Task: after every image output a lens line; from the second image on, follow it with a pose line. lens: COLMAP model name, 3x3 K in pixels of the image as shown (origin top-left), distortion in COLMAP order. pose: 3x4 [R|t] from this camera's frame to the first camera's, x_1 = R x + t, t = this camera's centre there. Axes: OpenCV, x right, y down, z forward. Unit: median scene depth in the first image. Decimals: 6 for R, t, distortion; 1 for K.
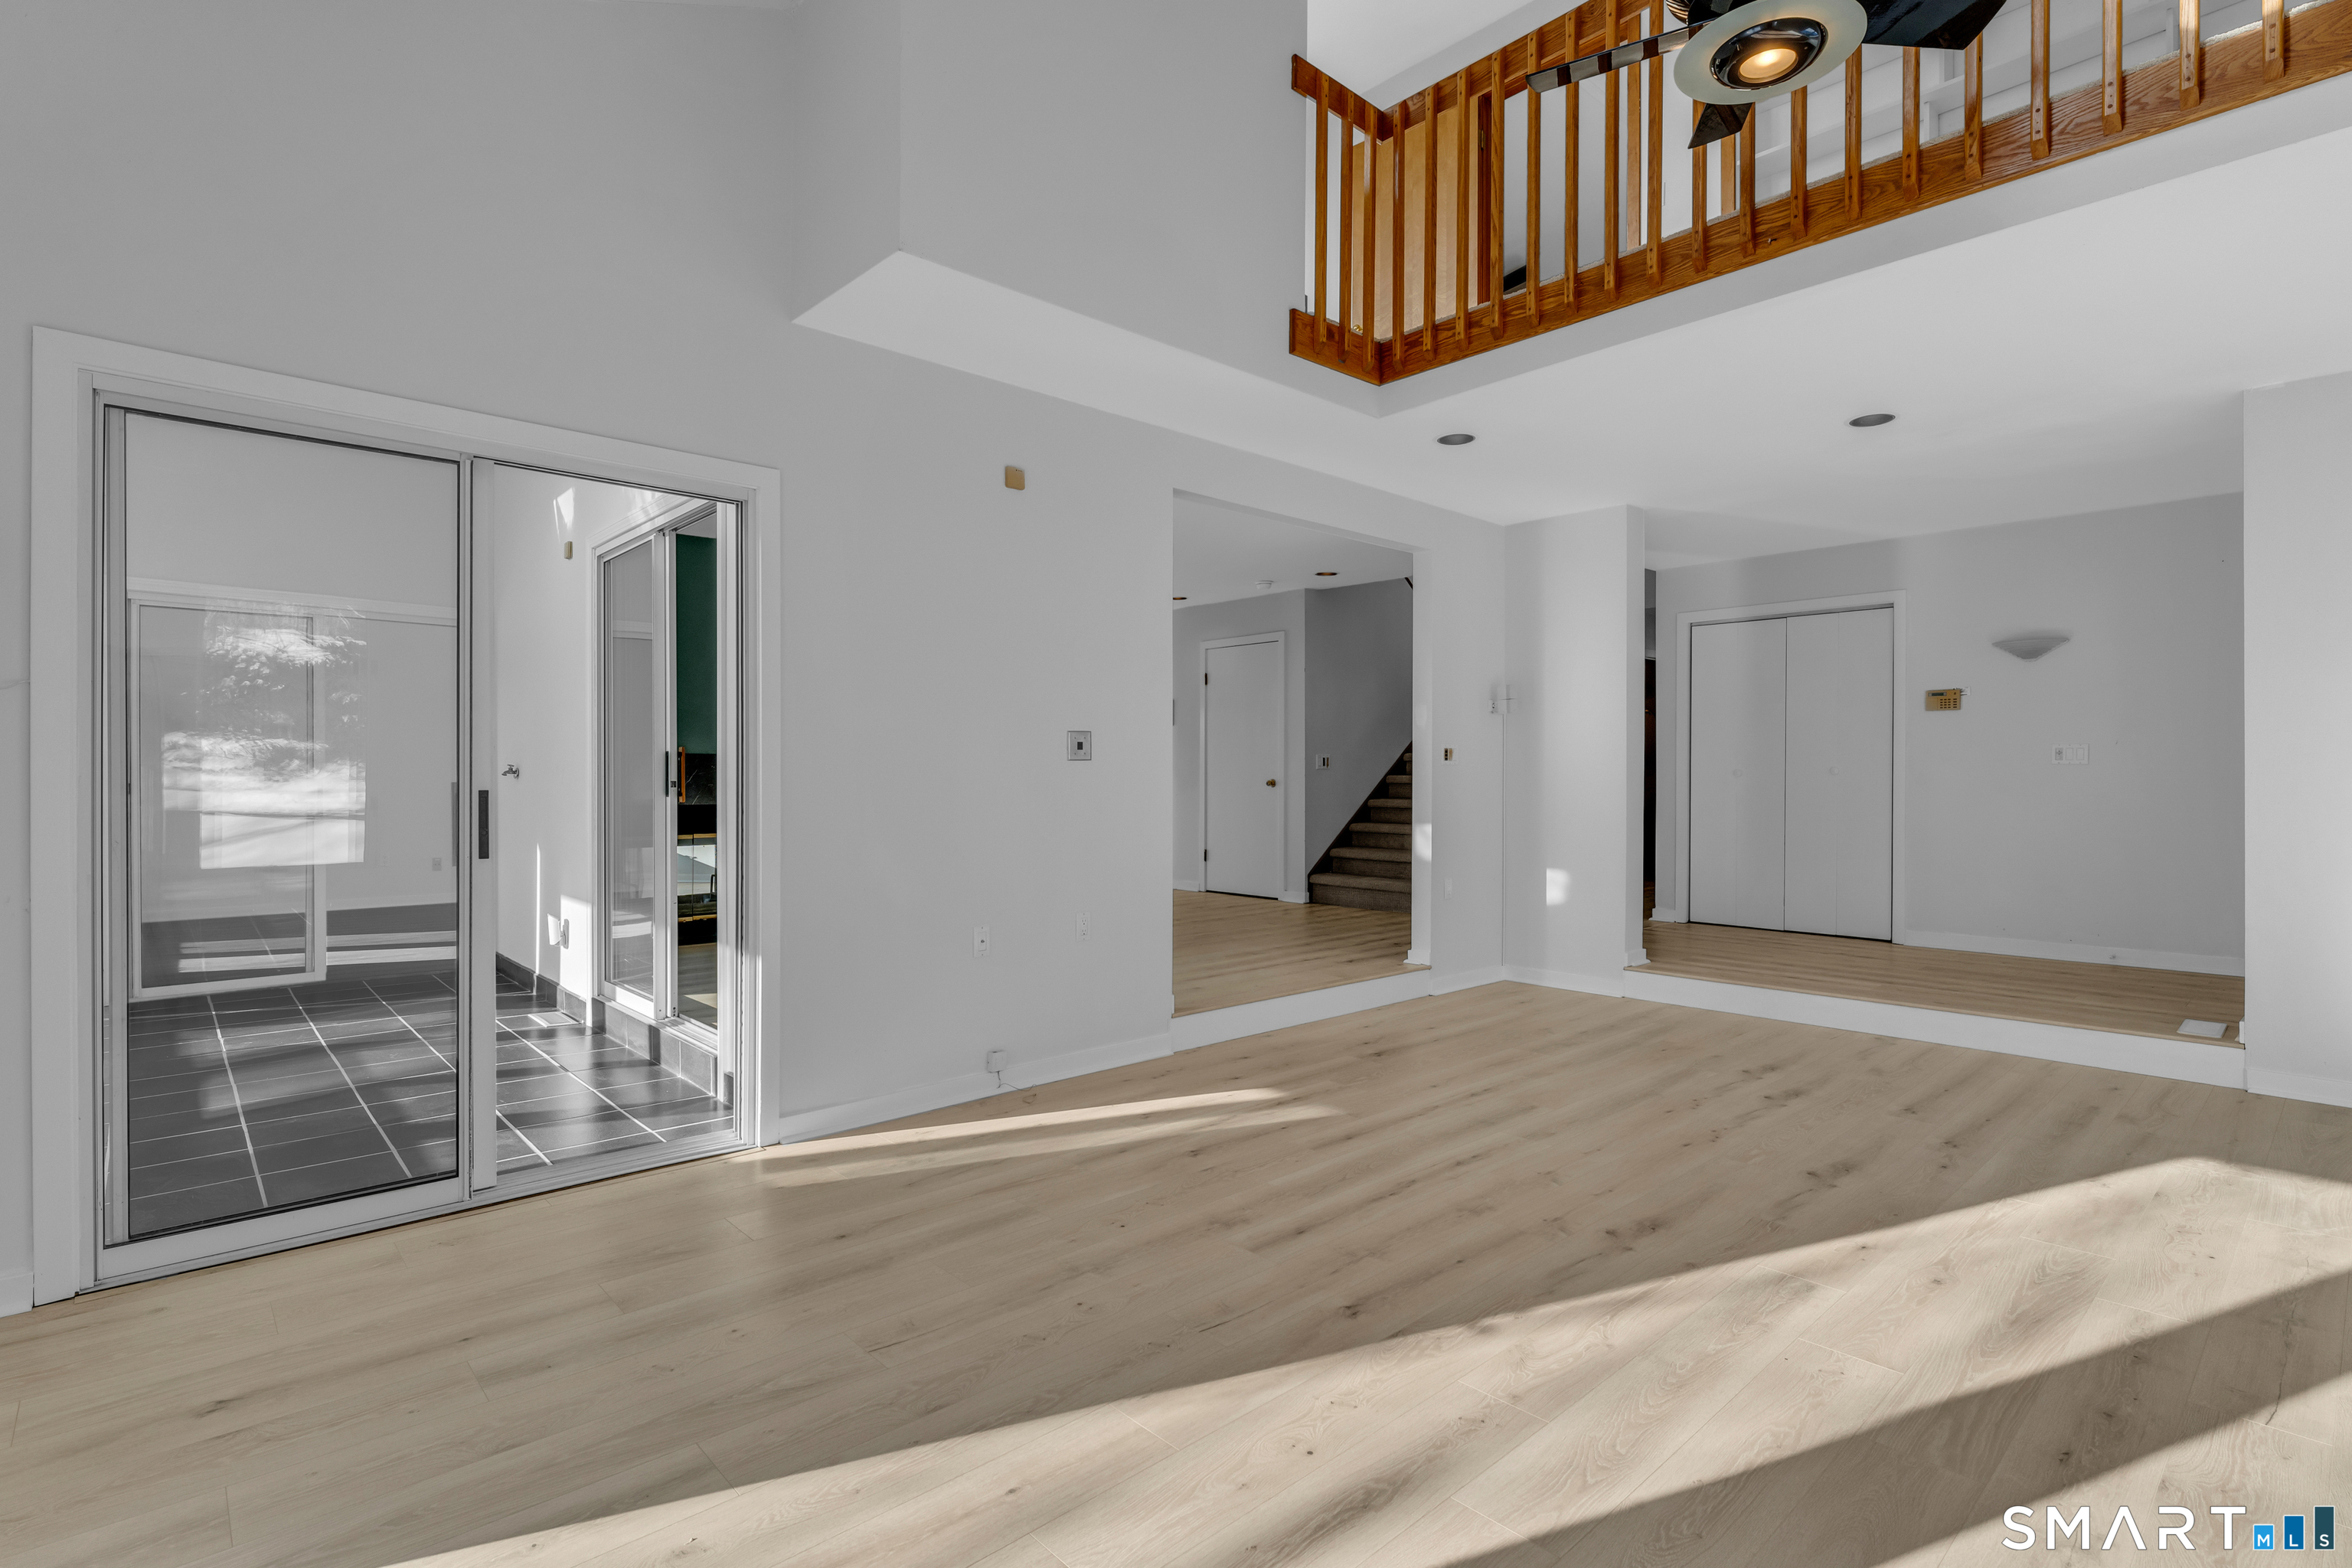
lens RADIAL K [[1124.2, 0, 1176.0], [0, 1124.2, 784.0], [0, 0, 1]] dist [-0.000121, -0.000192]
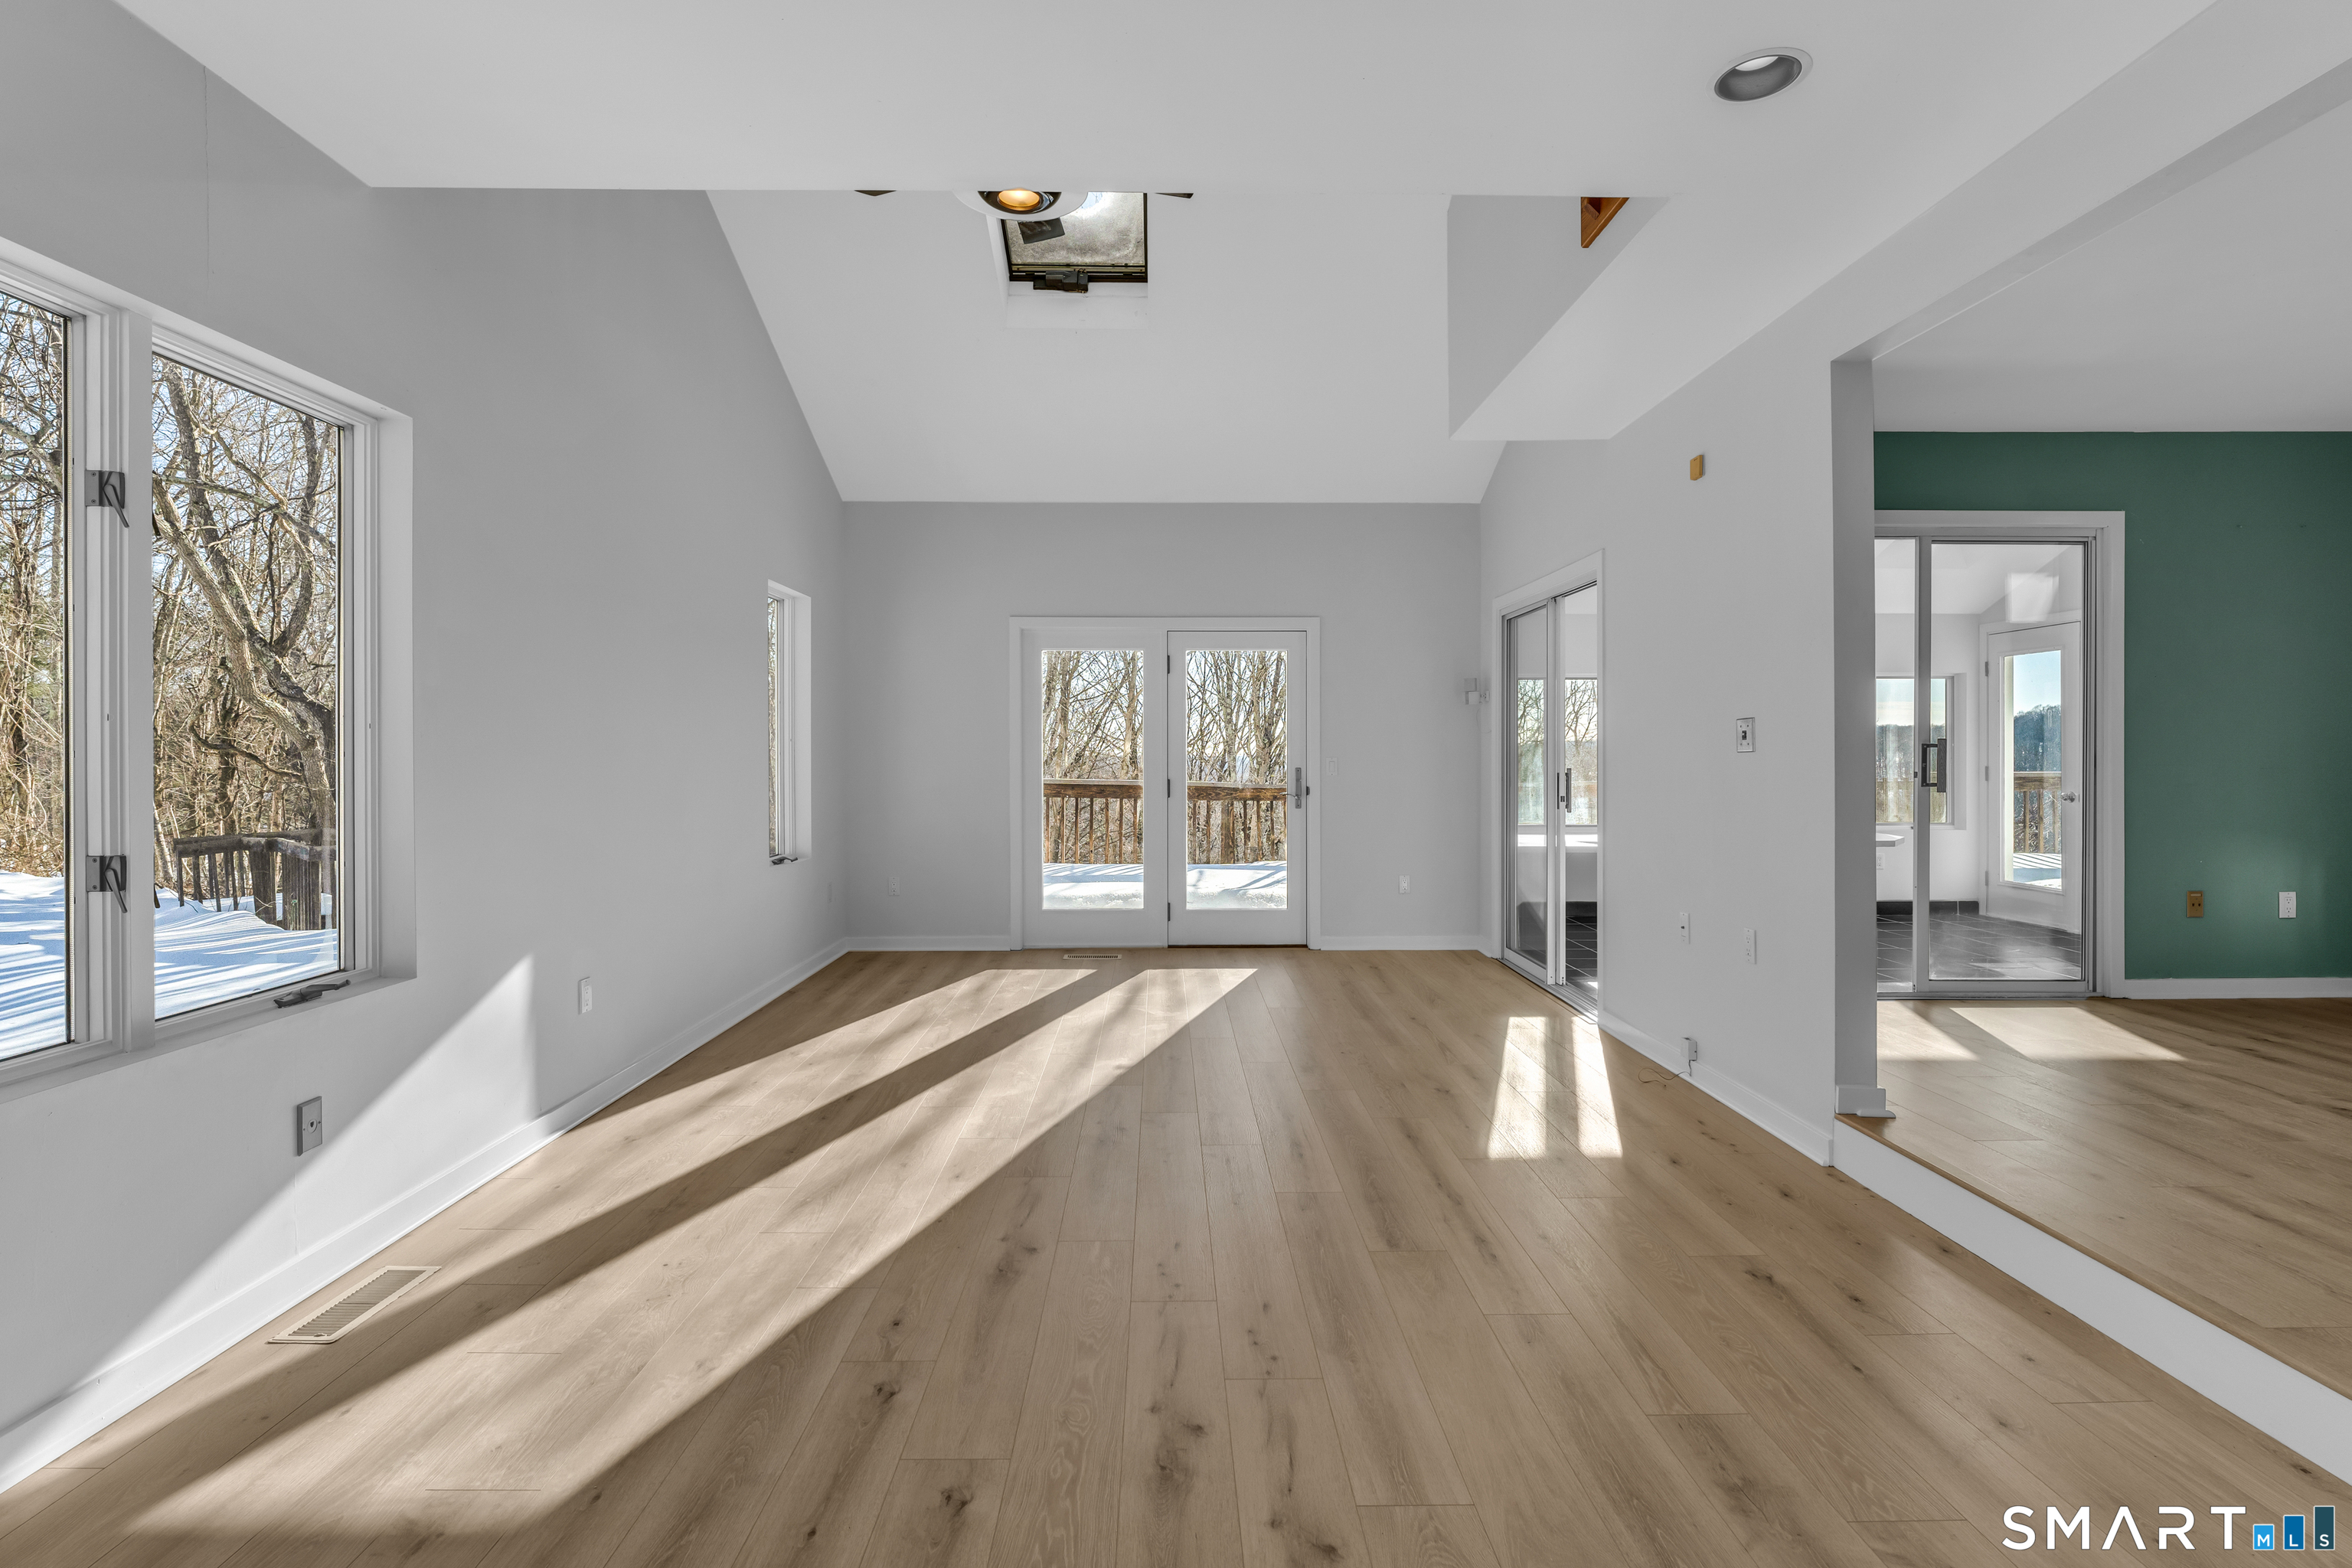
lens RADIAL K [[1042.5, 0, 1175.0], [0, 1042.5, 777.2], [0, 0, 1]] dist [0.000813, 0.000035]
pose [[-0.656055, 0.017880, -0.754501, 0.993787], [-0.006487, 0.999549, 0.029327, -0.028283], [0.754685, 0.024134, -0.655644, 1.461088]]
